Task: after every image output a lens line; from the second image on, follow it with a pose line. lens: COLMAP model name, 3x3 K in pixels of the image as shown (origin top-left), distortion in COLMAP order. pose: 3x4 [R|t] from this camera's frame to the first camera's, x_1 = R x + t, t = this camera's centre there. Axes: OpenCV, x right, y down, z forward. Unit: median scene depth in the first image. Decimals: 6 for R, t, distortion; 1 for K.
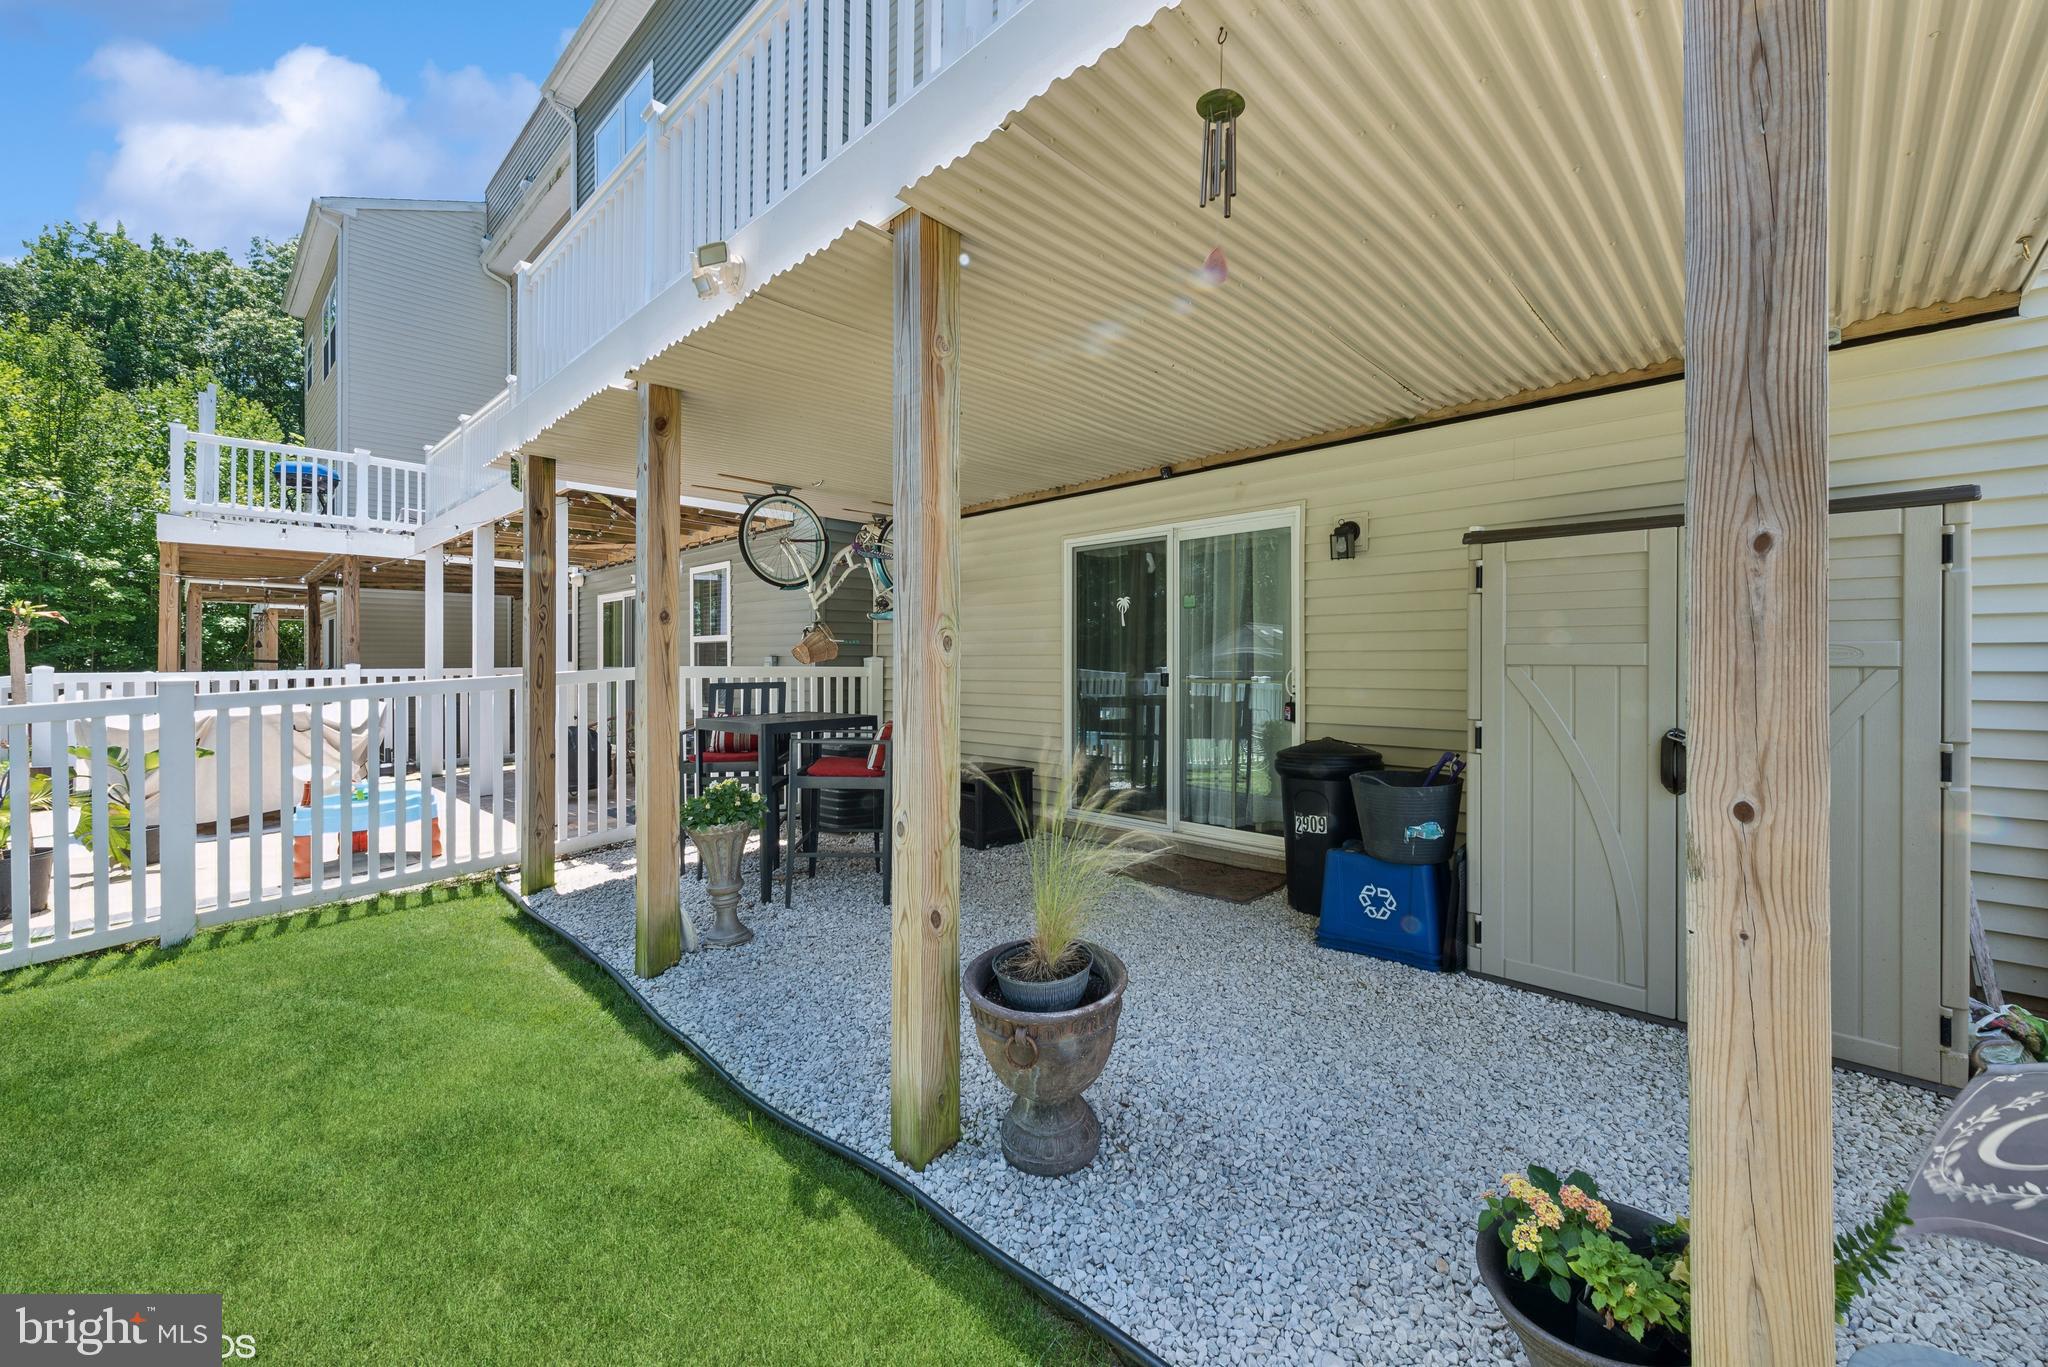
lens RADIAL K [[815.2, 0, 1041.8], [0, 815.2, 675.7], [0, 0, 1]] dist [0.007126, -0.001650]
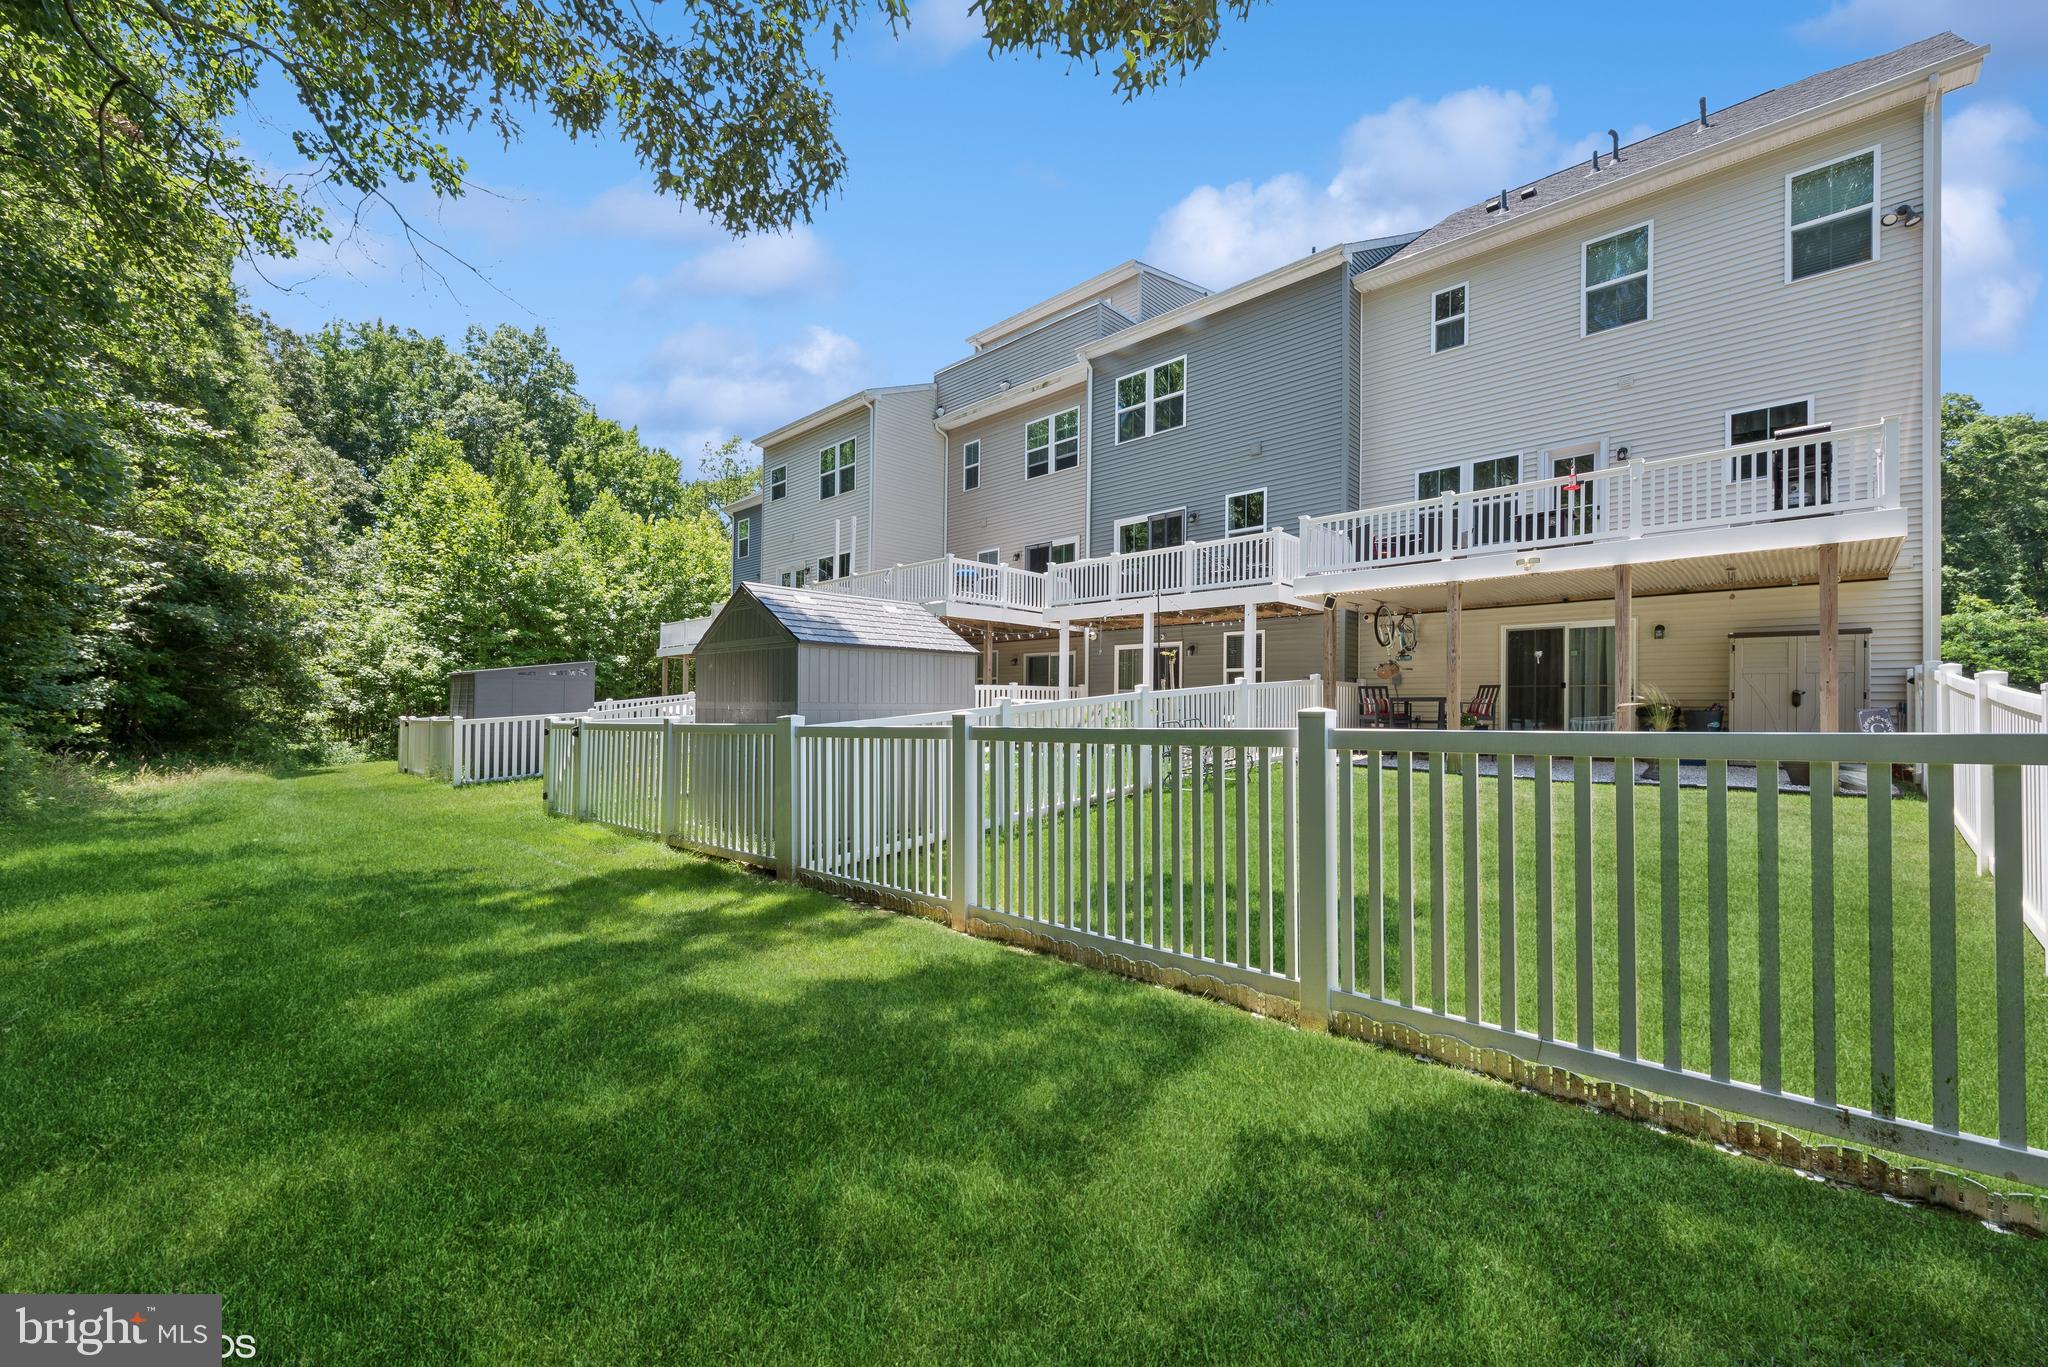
lens RADIAL K [[815.2, 0, 1049.7], [0, 815.2, 708.1], [0, 0, 1]] dist [0.007126, -0.001650]
pose [[0.999786, 0.008807, 0.018717, -1.366054], [-0.008463, 0.999795, -0.018409, 0.125635], [-0.018876, 0.018247, 0.999655, -1.350851]]
